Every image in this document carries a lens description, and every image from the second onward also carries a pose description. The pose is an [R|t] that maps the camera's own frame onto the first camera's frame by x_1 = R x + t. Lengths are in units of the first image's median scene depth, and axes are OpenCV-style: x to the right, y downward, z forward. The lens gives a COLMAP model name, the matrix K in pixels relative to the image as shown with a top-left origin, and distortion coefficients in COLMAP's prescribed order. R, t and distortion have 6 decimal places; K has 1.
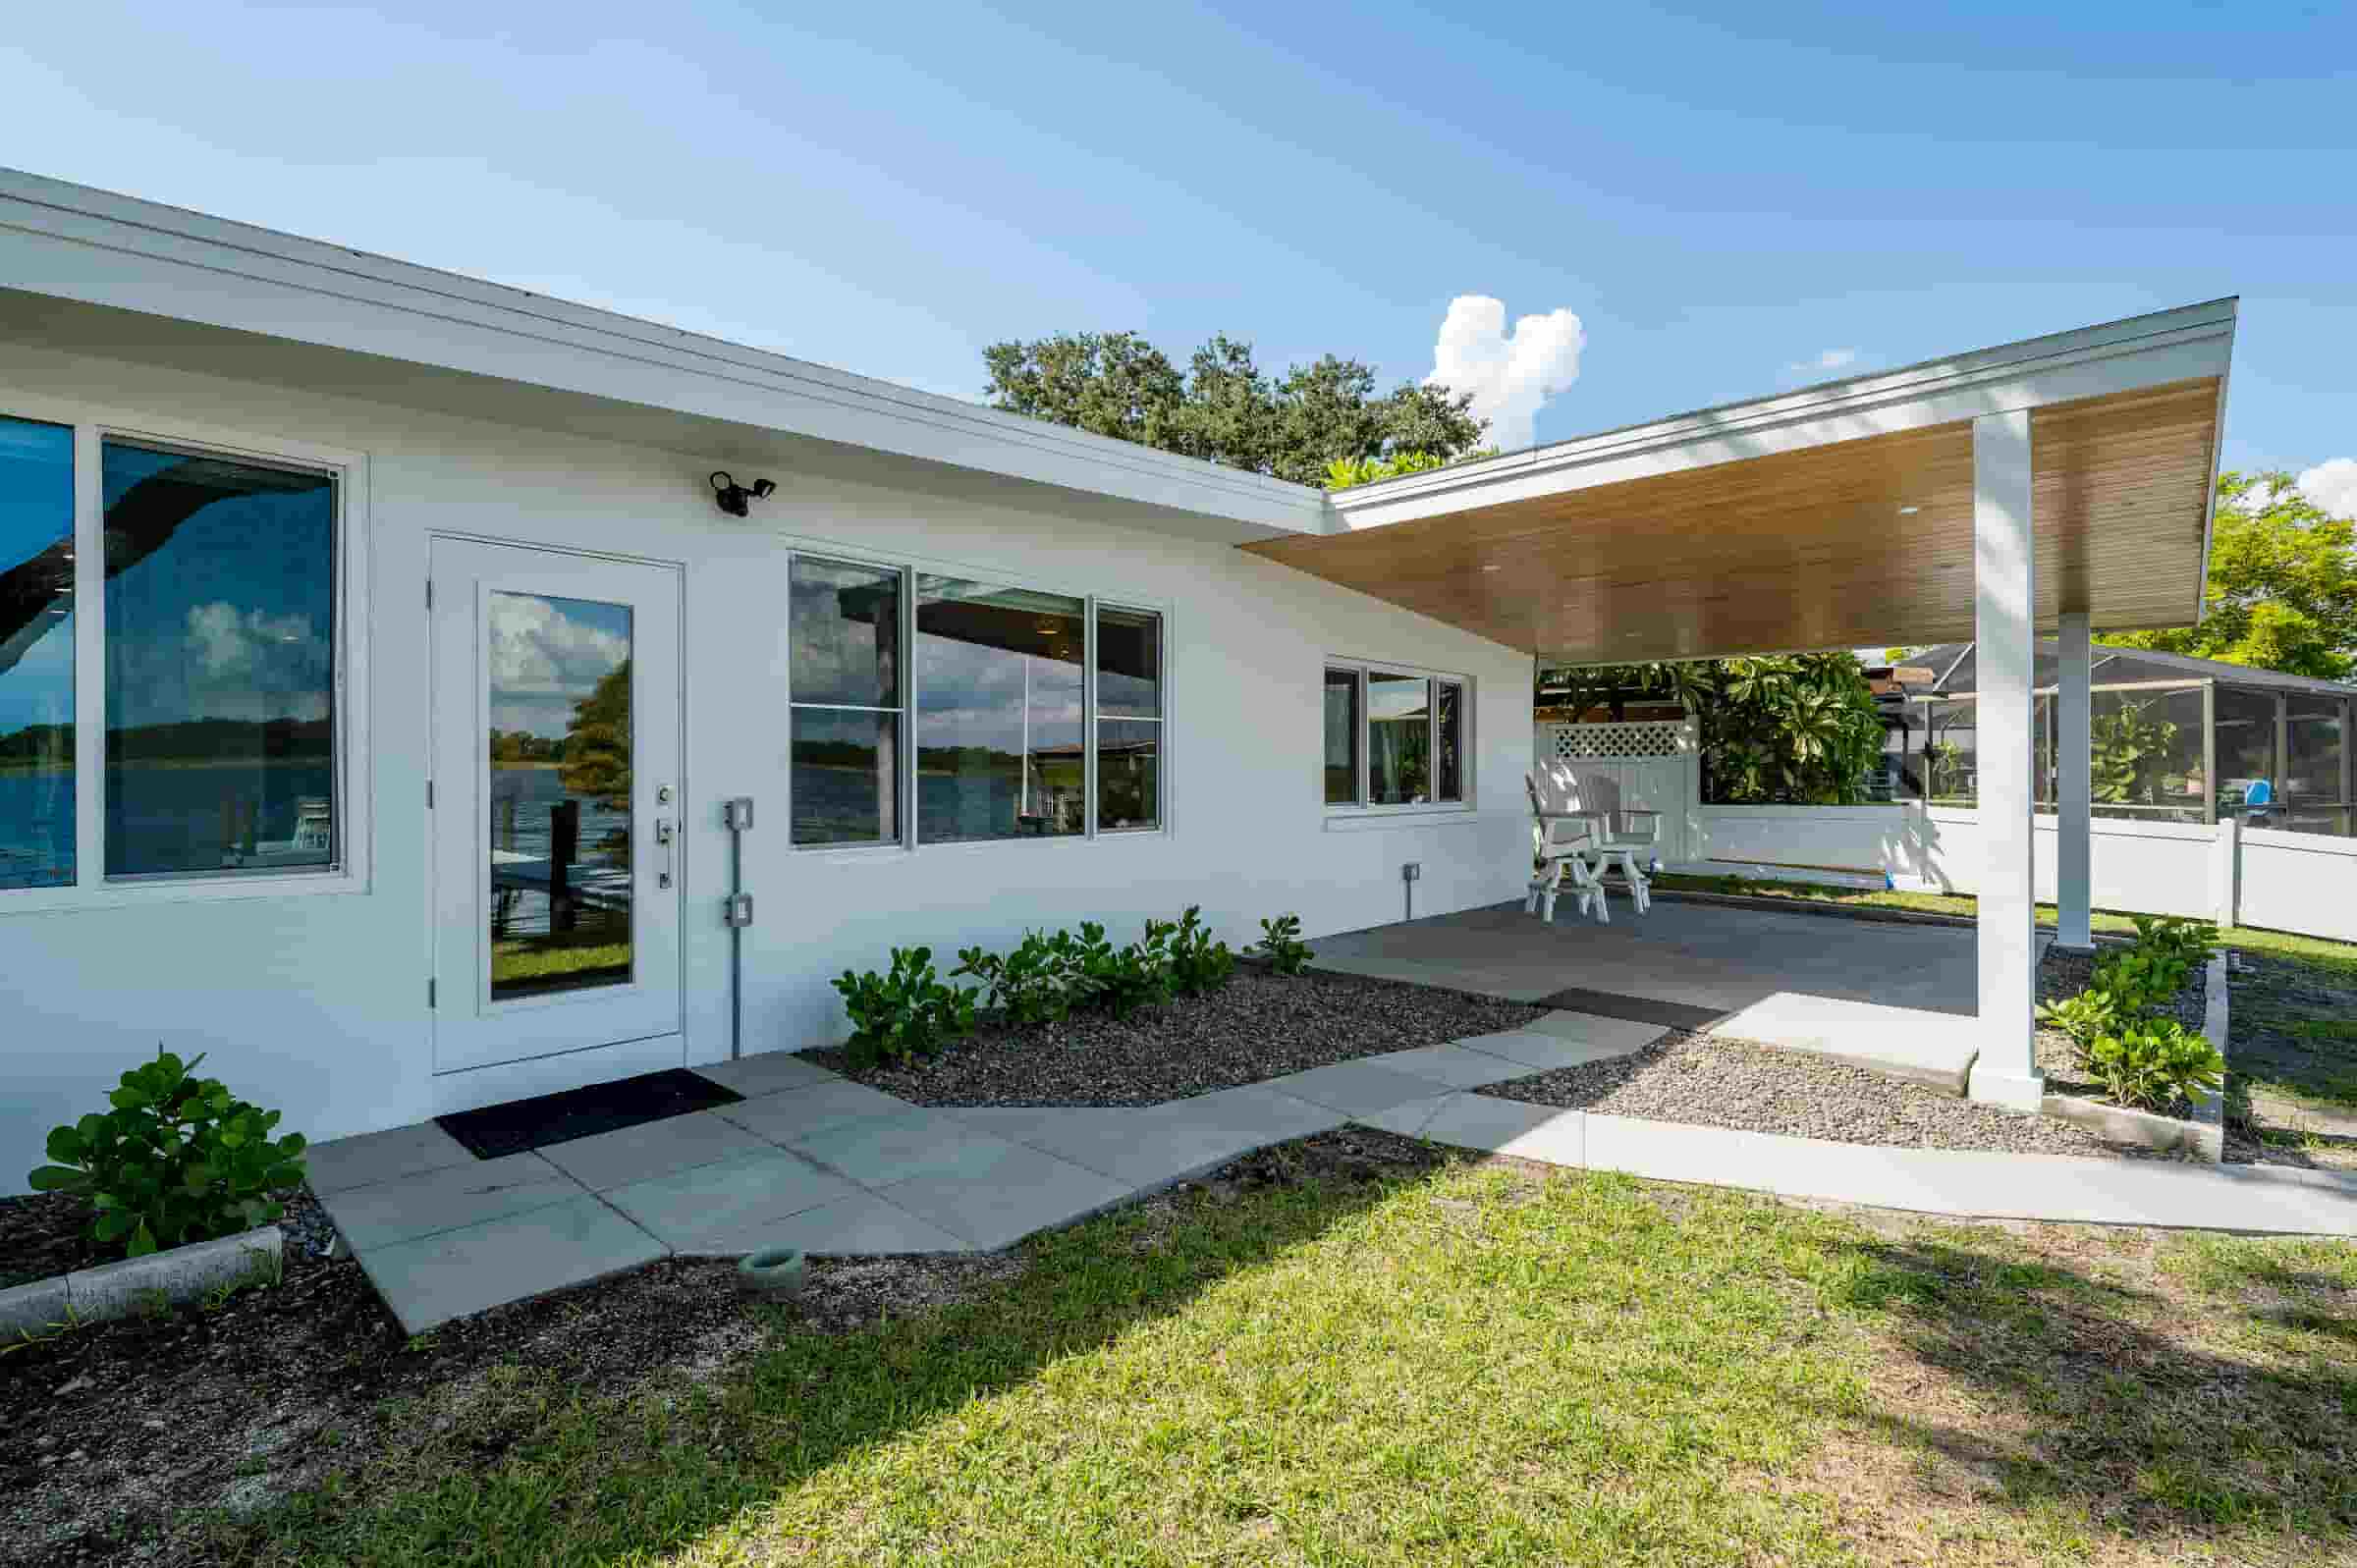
lens RADIAL K [[1077.3, 0, 1103.9], [0, 1077.3, 776.0], [0, 0, 1]] dist [-0.000531, 0.000087]
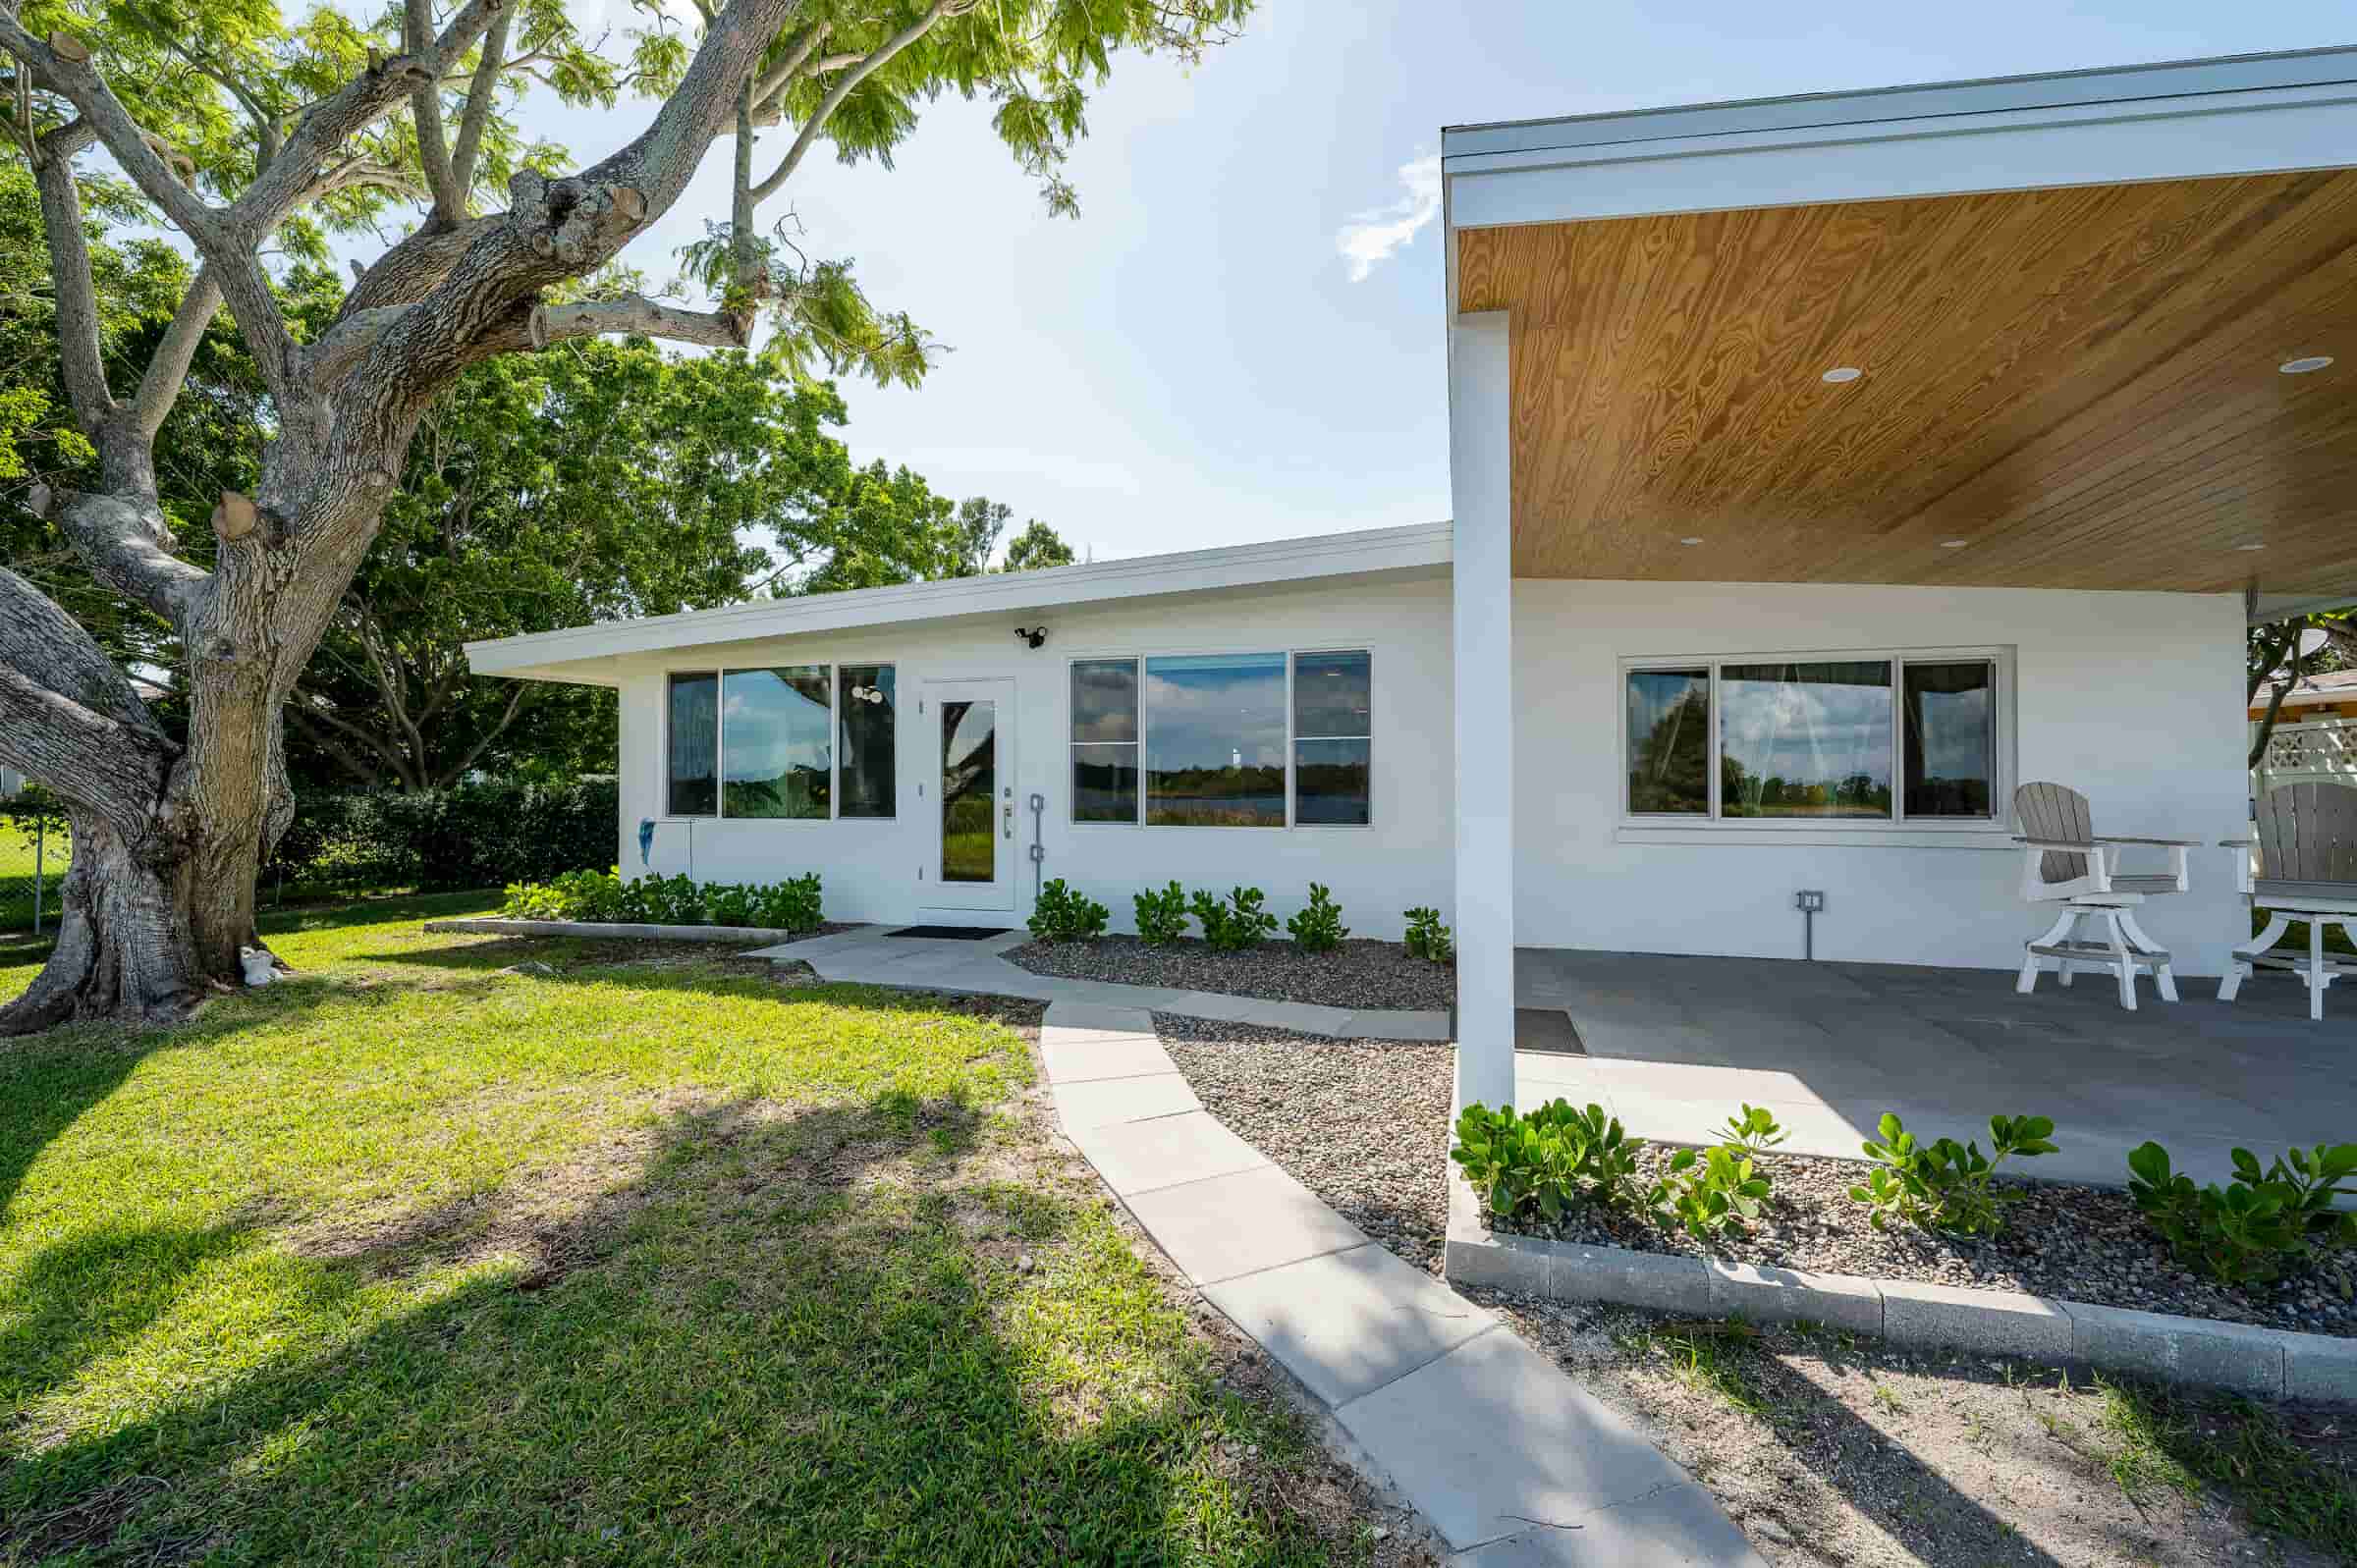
lens RADIAL K [[984.5, 0, 1178.5], [0, 984.5, 784.0], [0, 0, 1]] dist [-0.000635, -0.000038]
pose [[0.450891, -0.007435, -0.892548, 1.358104], [0.000022, 0.999965, -0.008319, 0.015713], [0.892579, 0.003731, 0.450876, 0.443693]]
